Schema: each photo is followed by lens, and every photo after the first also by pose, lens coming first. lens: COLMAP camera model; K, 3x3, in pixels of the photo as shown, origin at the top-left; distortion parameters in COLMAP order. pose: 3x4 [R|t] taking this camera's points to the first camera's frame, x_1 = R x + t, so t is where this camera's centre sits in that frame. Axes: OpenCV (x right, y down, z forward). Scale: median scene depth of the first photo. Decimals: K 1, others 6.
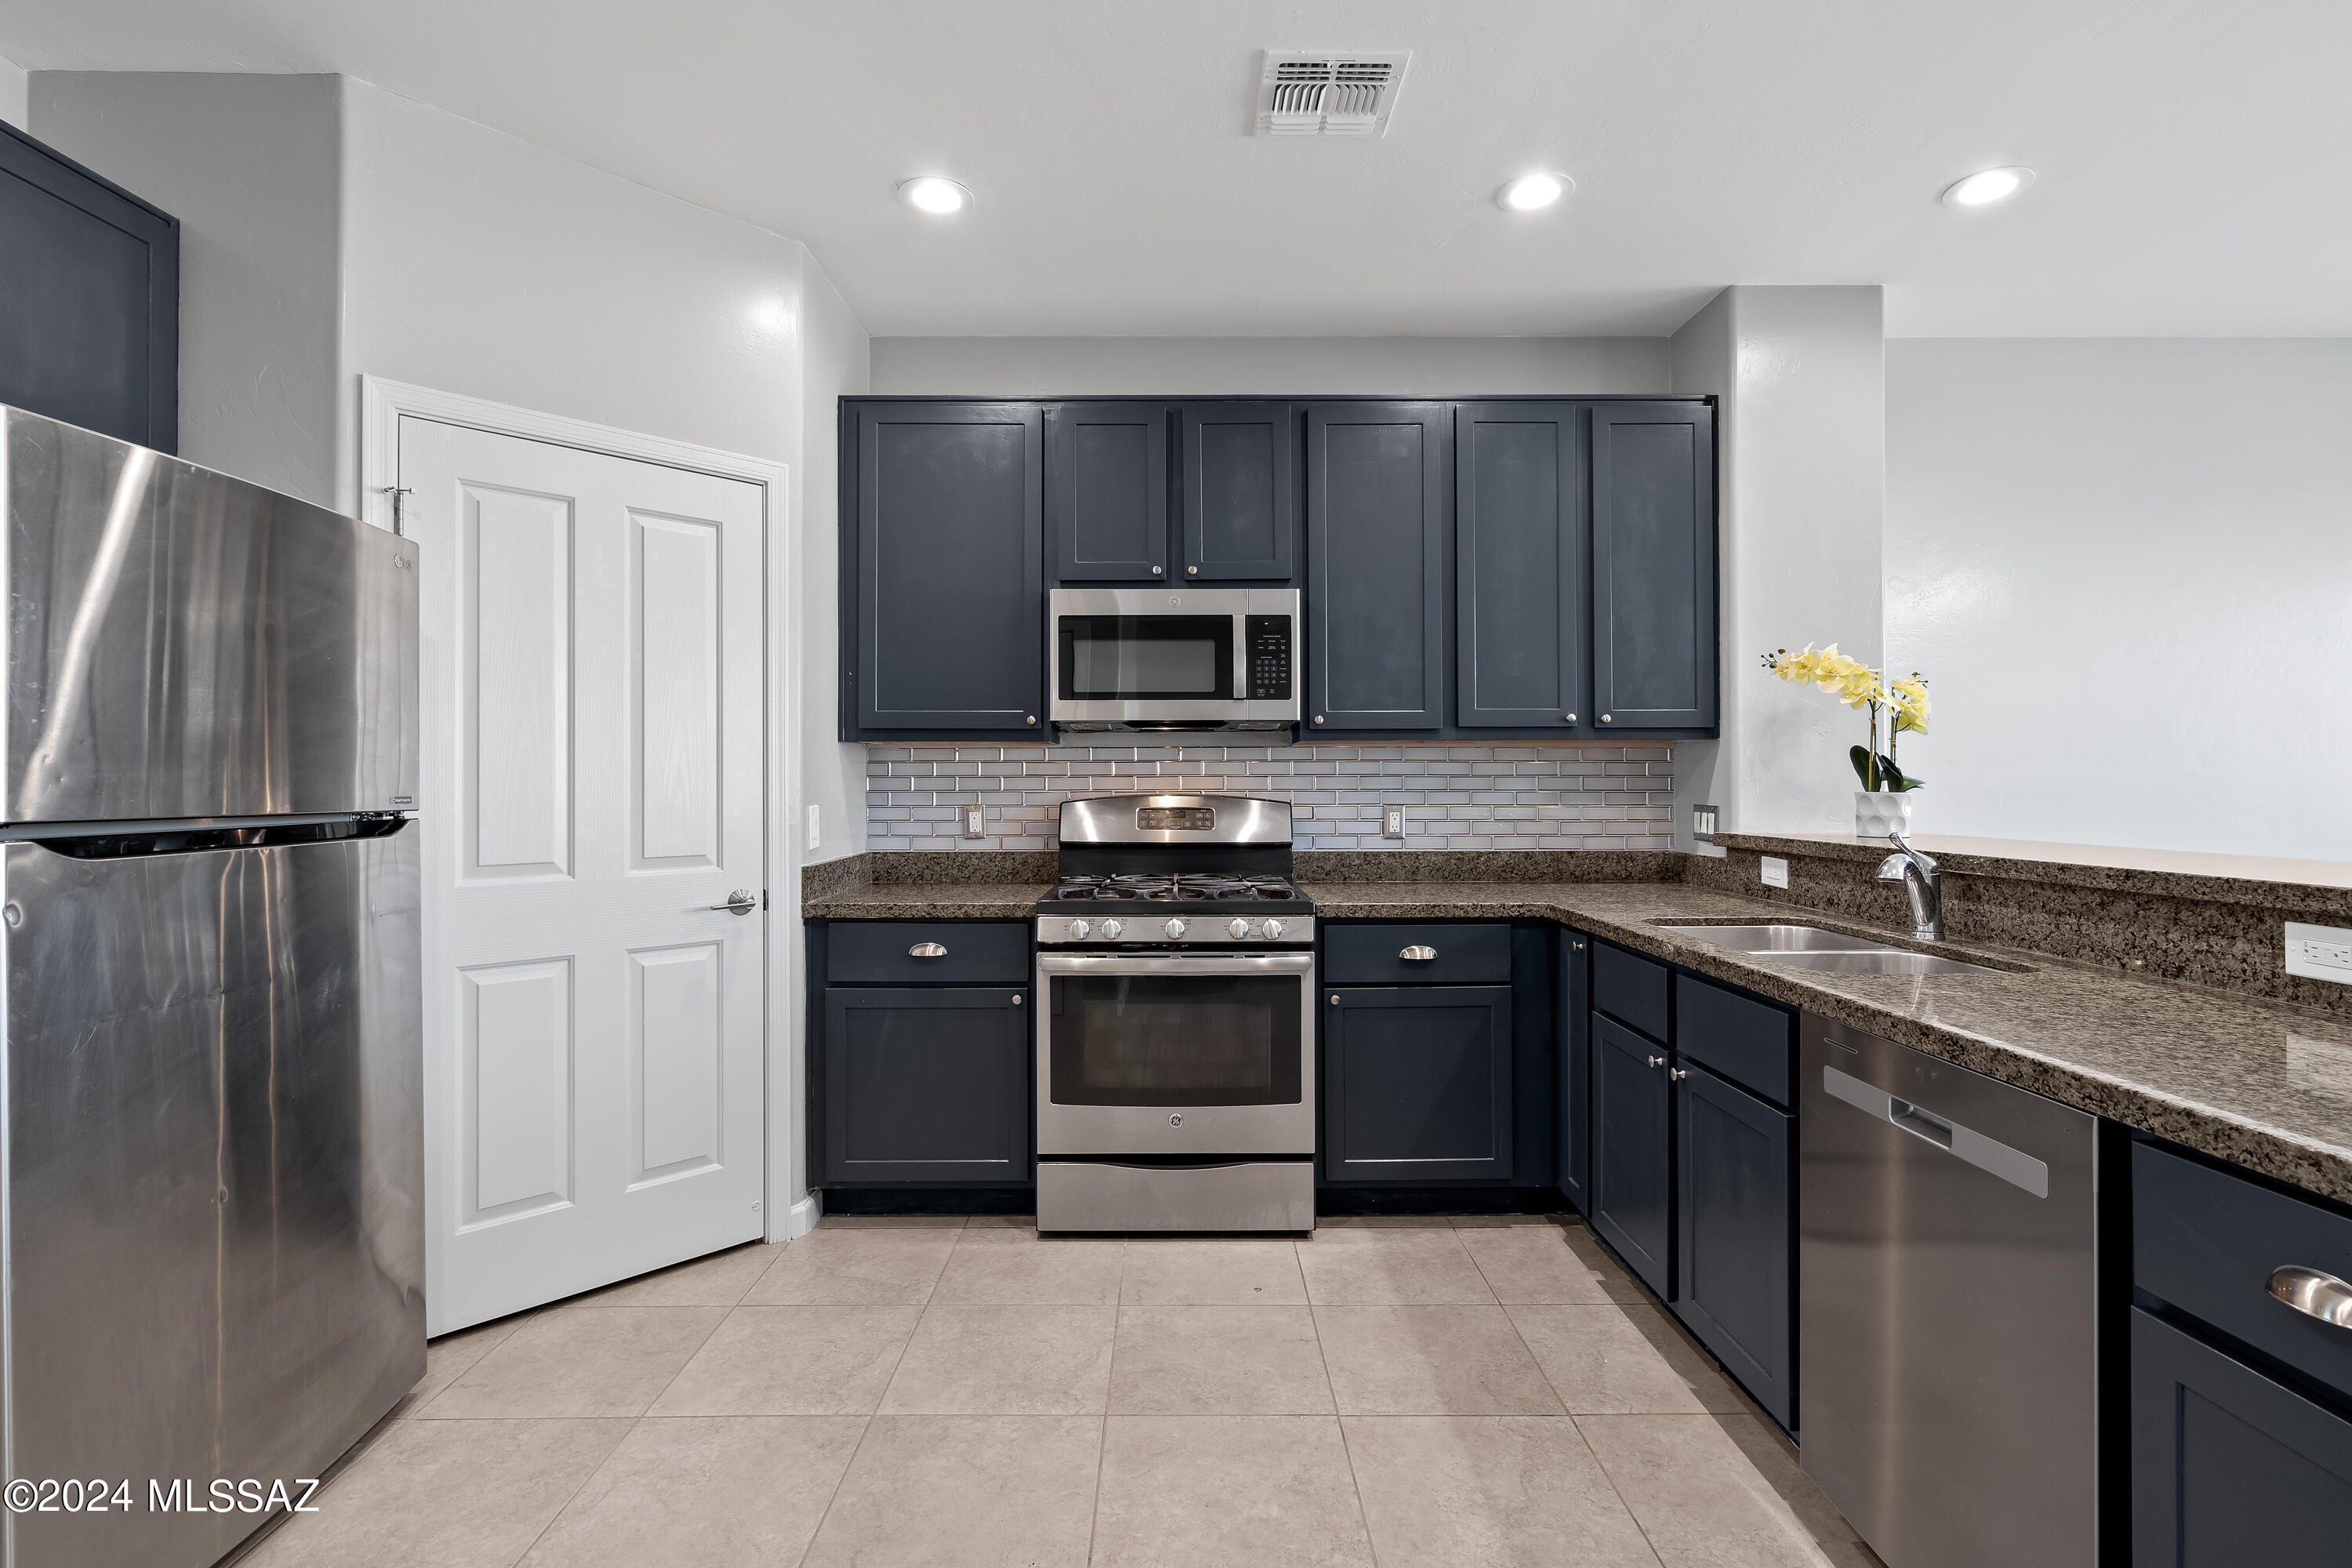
lens RADIAL K [[1092.5, 0, 1184.6], [0, 1092.5, 775.8], [0, 0, 1]] dist [-0.005310, 0.002422]
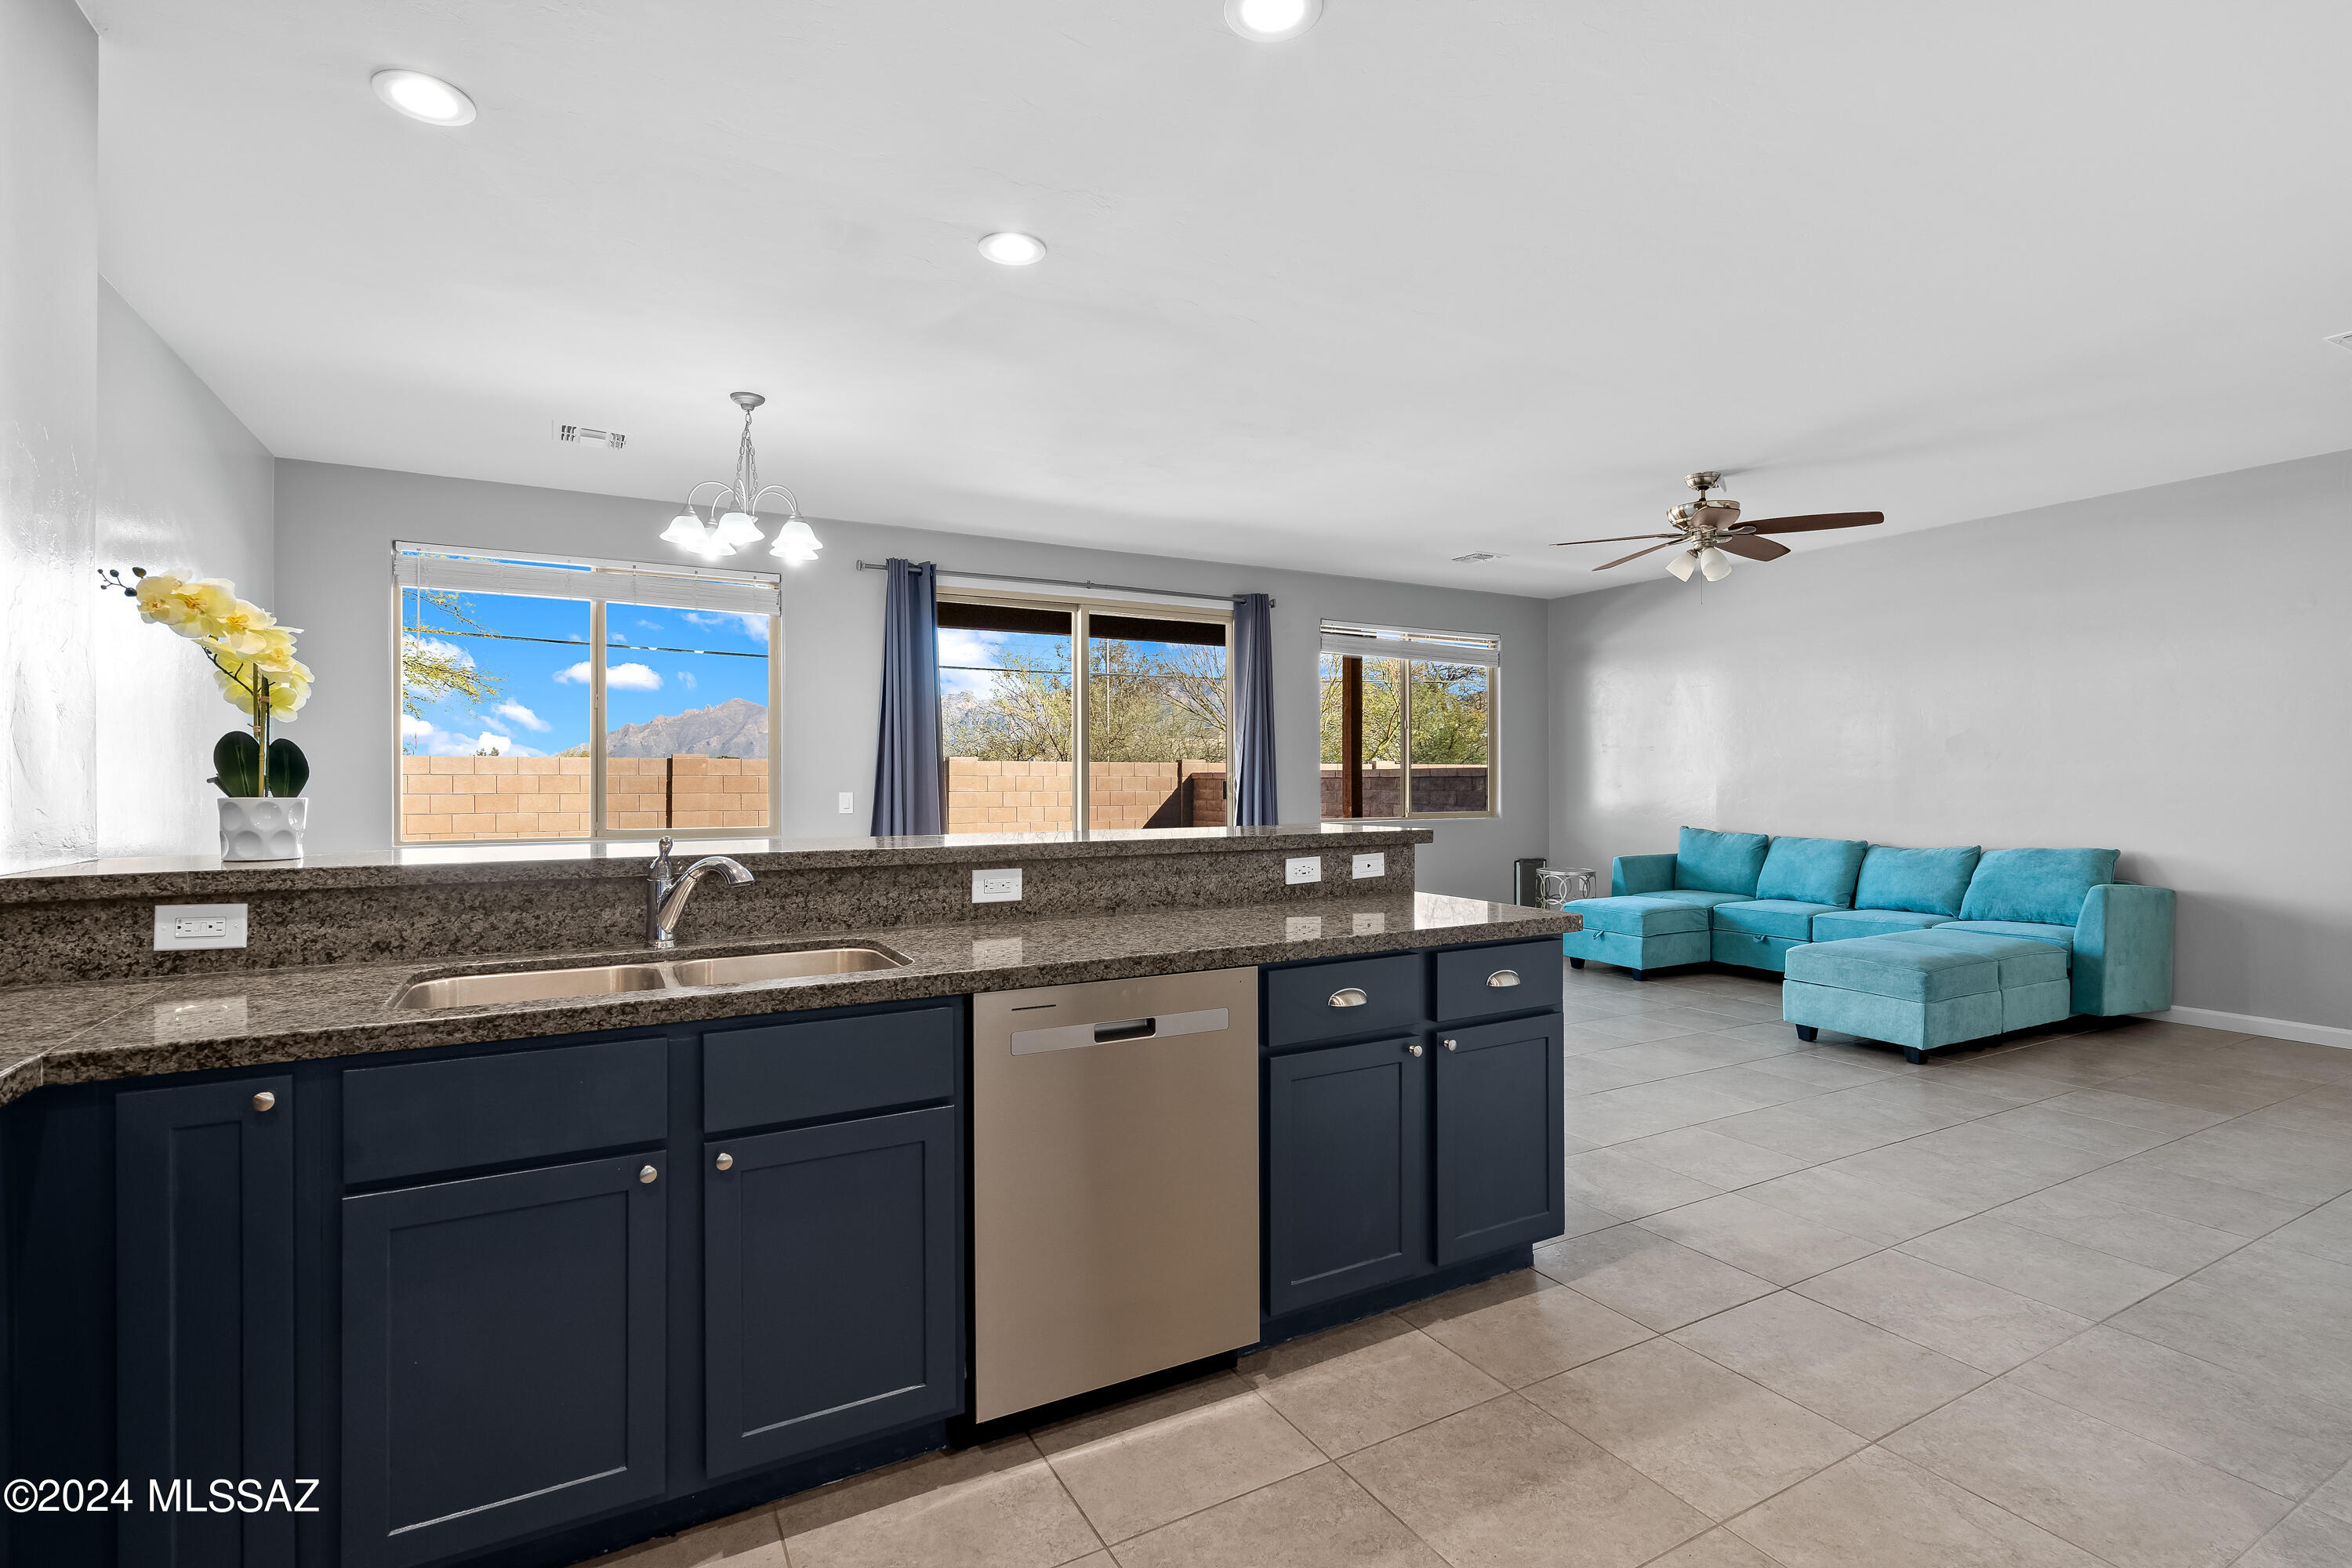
lens RADIAL K [[1092.5, 0, 1180.8], [0, 1092.5, 775.5], [0, 0, 1]] dist [-0.005310, 0.002422]
pose [[-0.483129, 0.006824, 0.875523, -0.264891], [-0.002450, 0.999955, -0.009145, 0.004948], [-0.875546, -0.006563, -0.483091, 0.756583]]
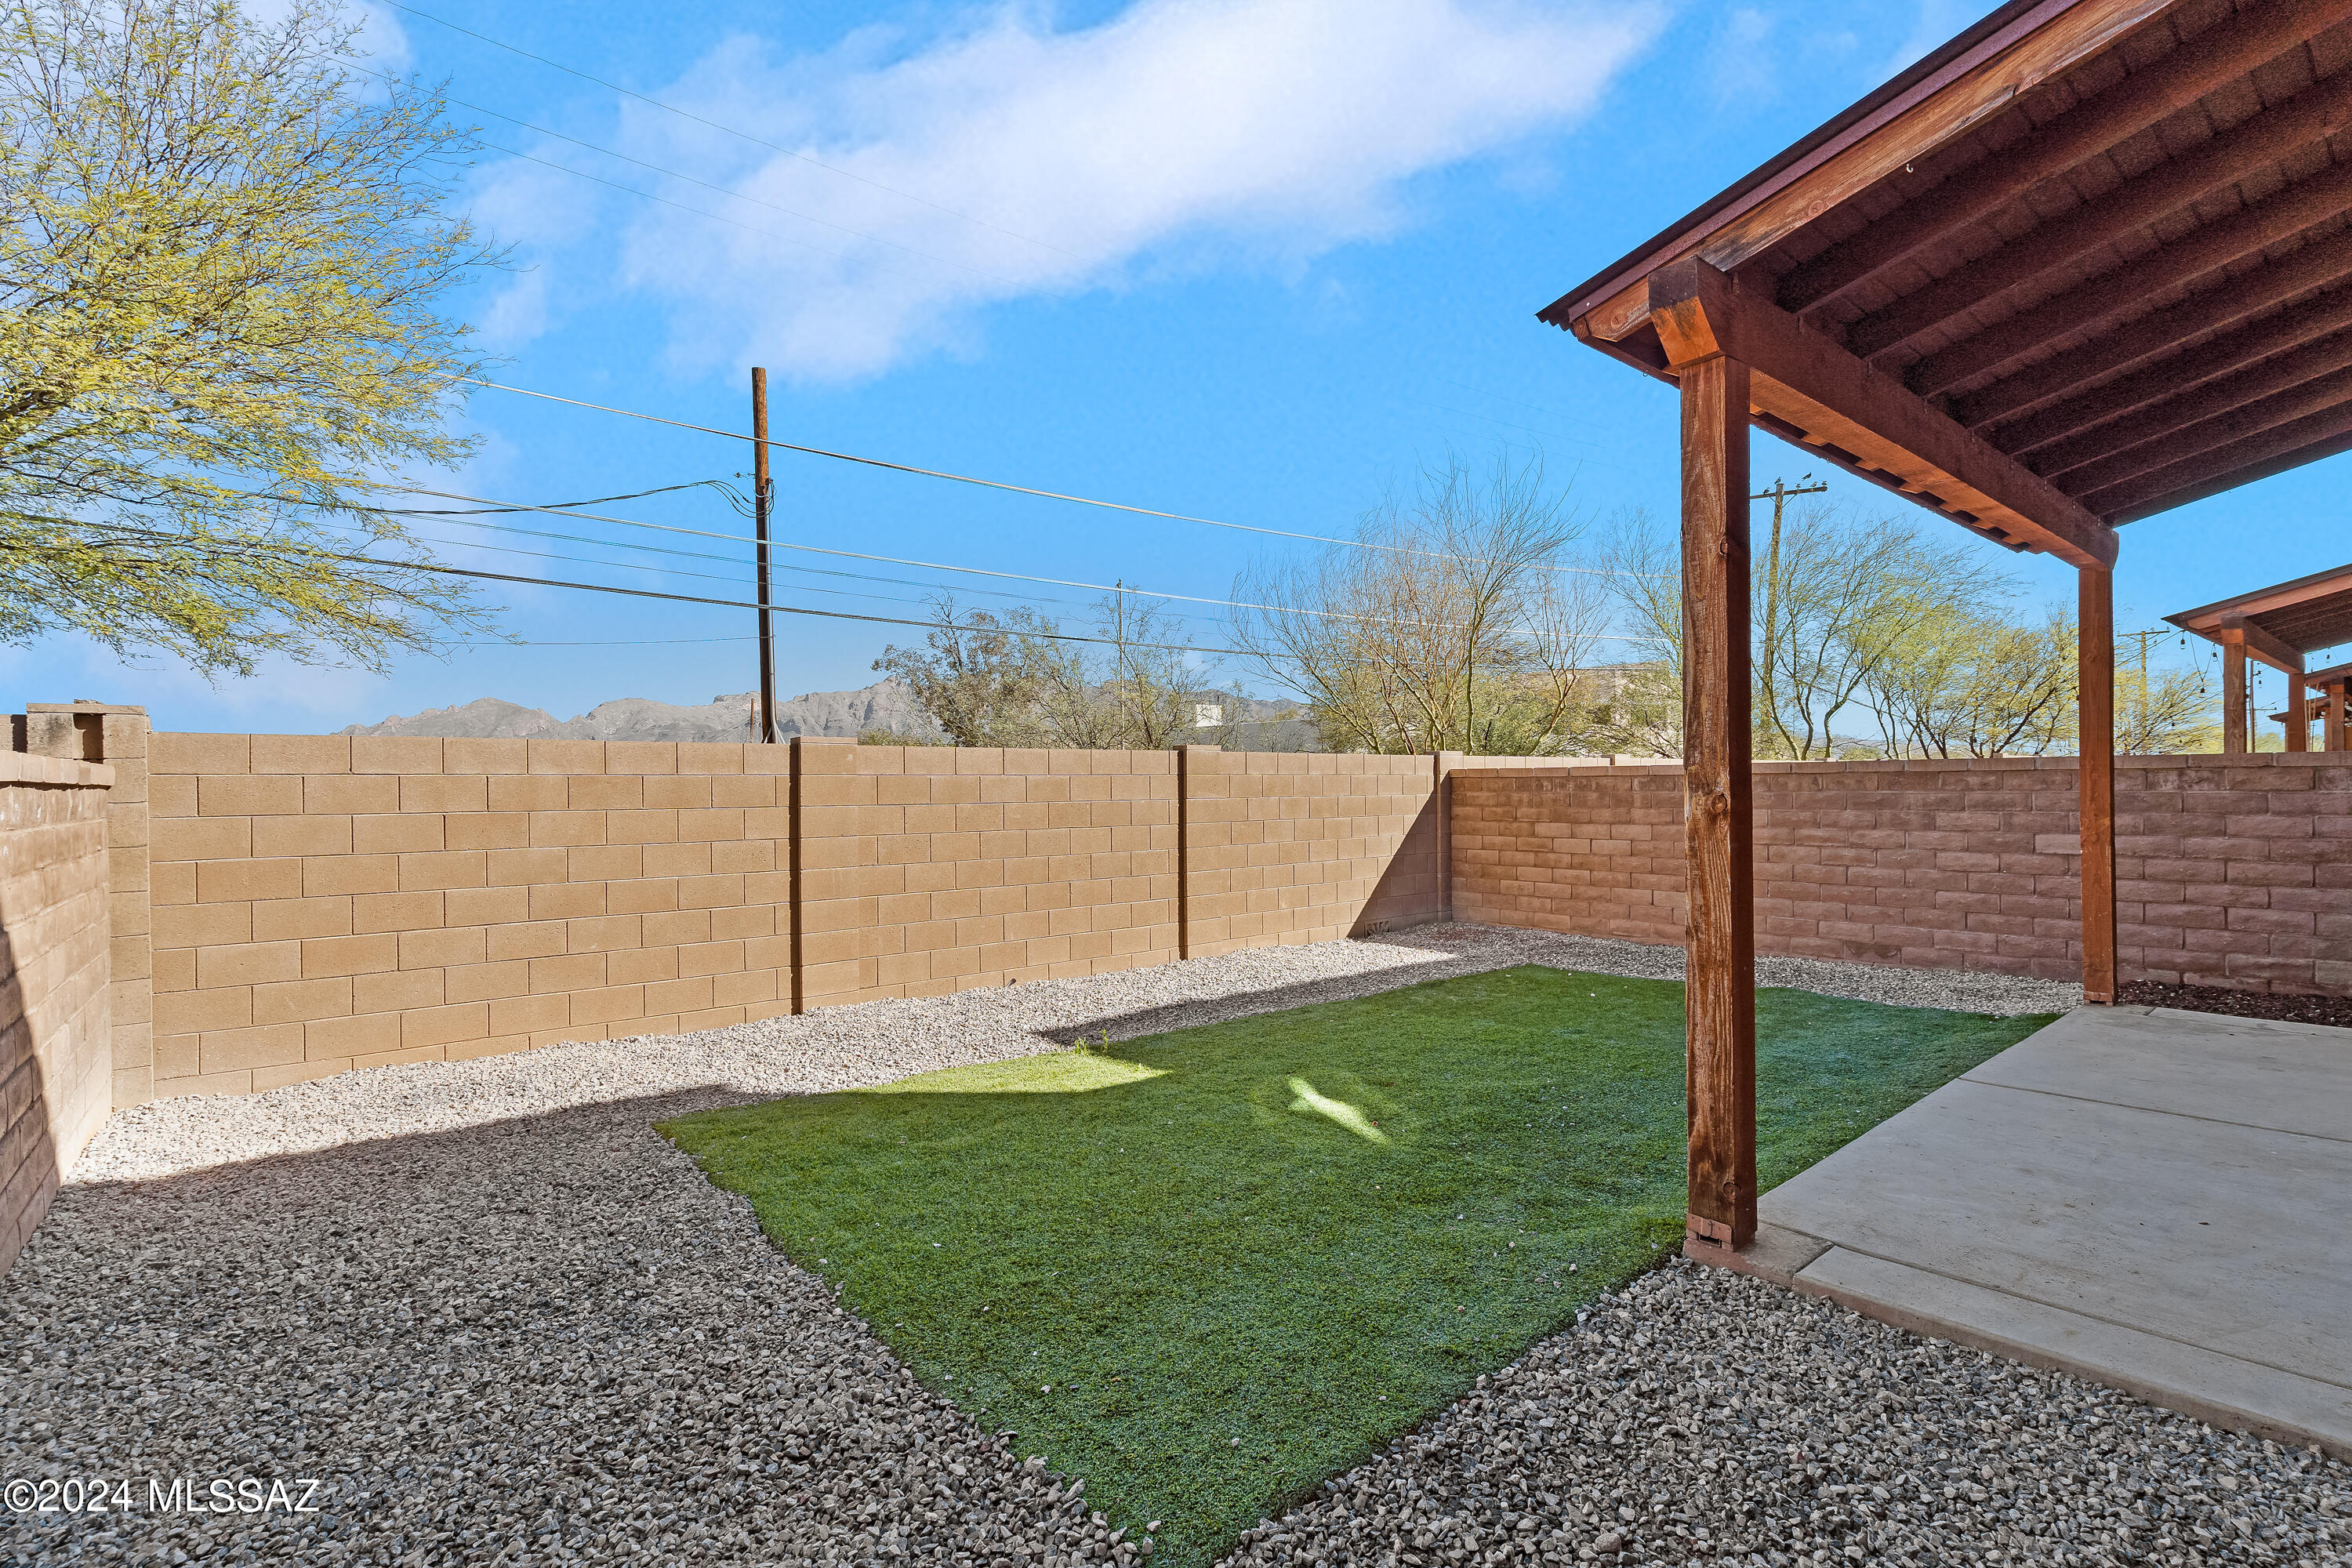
lens RADIAL K [[1092.5, 0, 1179.9], [0, 1092.5, 786.5], [0, 0, 1]] dist [-0.005310, 0.002422]
pose [[-0.631054, 0.003668, 0.775731, 1.850942], [0.004931, 0.999988, -0.000717, 0.002676], [-0.775724, 0.003372, -0.631064, 1.261359]]
